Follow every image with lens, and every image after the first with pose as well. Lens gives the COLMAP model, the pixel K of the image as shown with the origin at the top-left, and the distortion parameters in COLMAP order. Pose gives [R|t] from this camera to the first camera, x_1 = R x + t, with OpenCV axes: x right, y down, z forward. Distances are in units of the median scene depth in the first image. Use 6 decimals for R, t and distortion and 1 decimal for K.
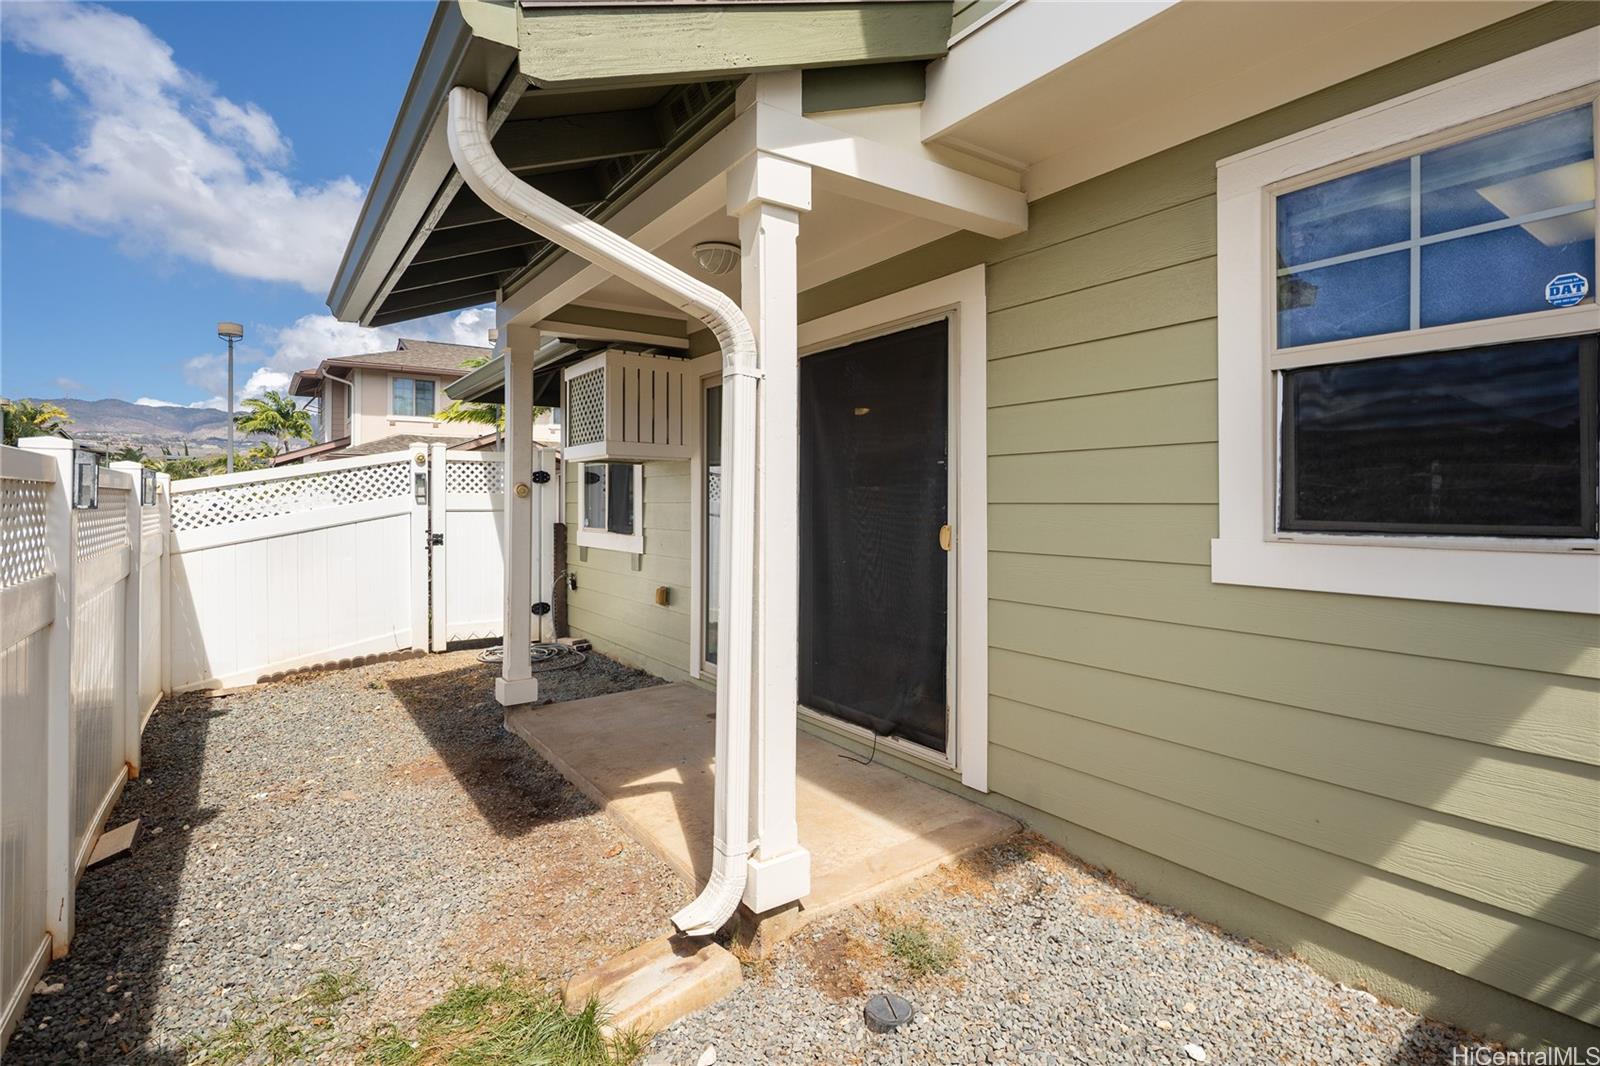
lens RADIAL K [[792.9, 0, 801.1], [0, 792.9, 493.6], [0, 0, 1]] dist [0.000643, -0.000866]
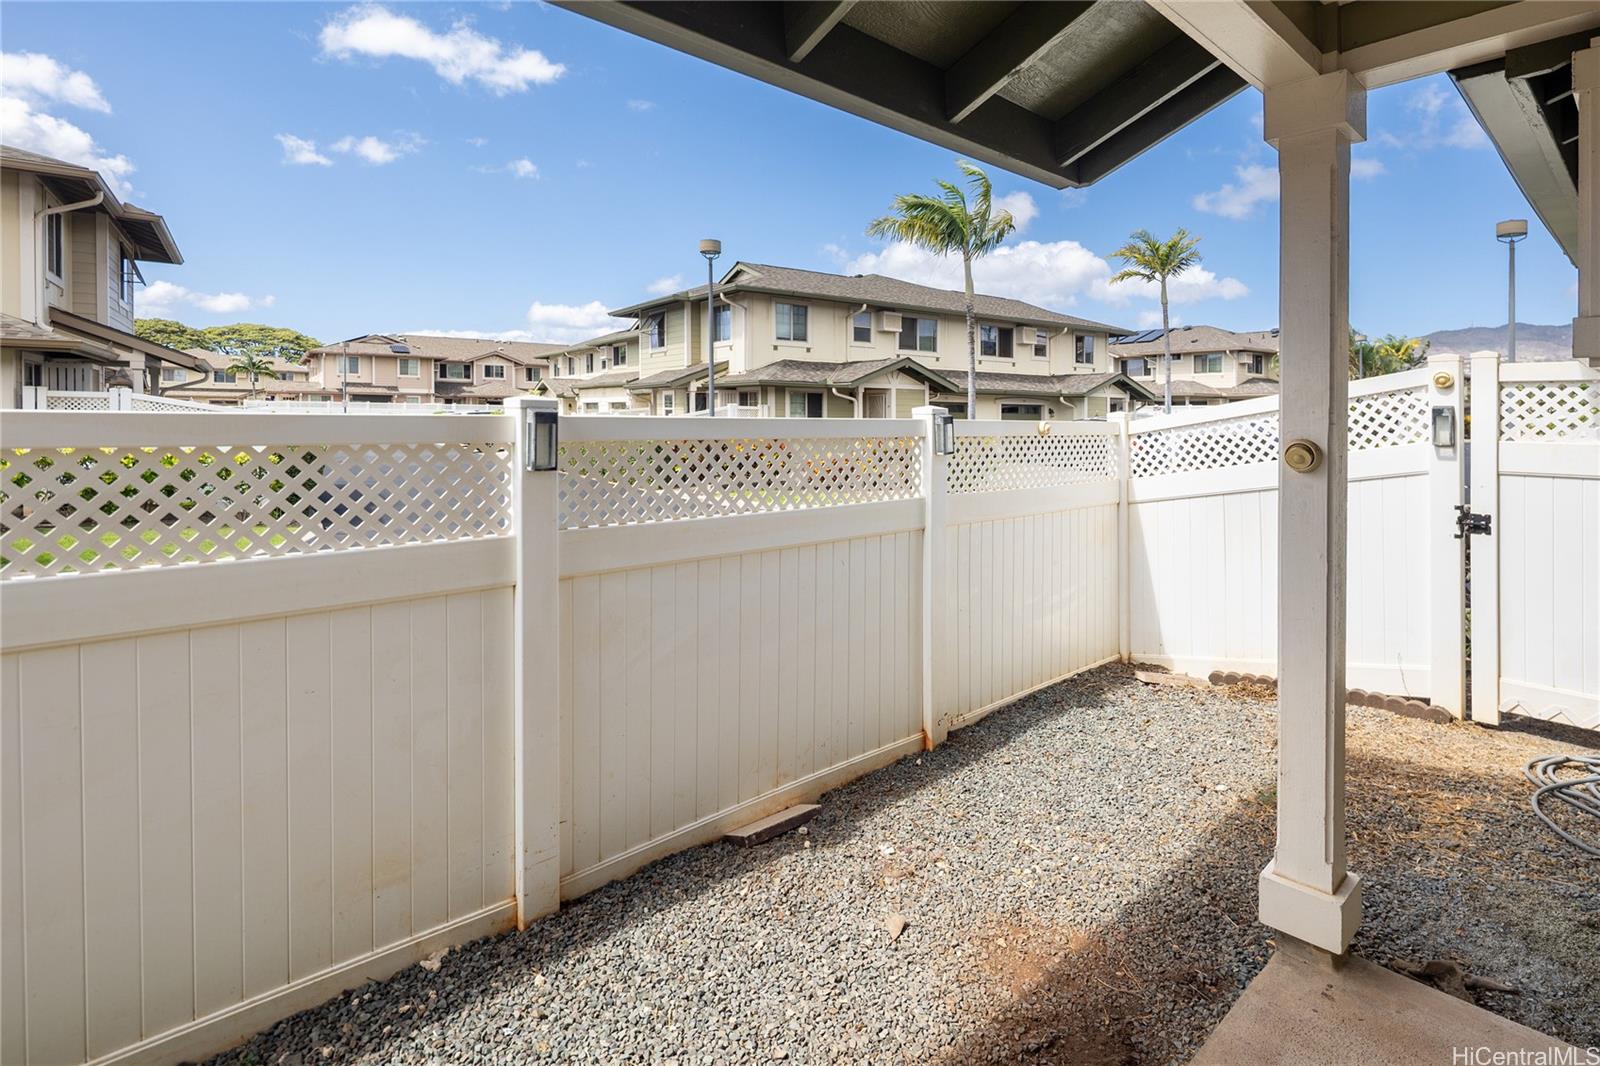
lens RADIAL K [[792.9, 0, 783.8], [0, 792.9, 421.5], [0, 0, 1]] dist [0.000643, -0.000866]
pose [[0.140372, 0.004300, -0.990089, 0.028996], [-0.001057, 0.999991, 0.004193, -0.016599], [0.990098, 0.000458, 0.140376, 0.437961]]
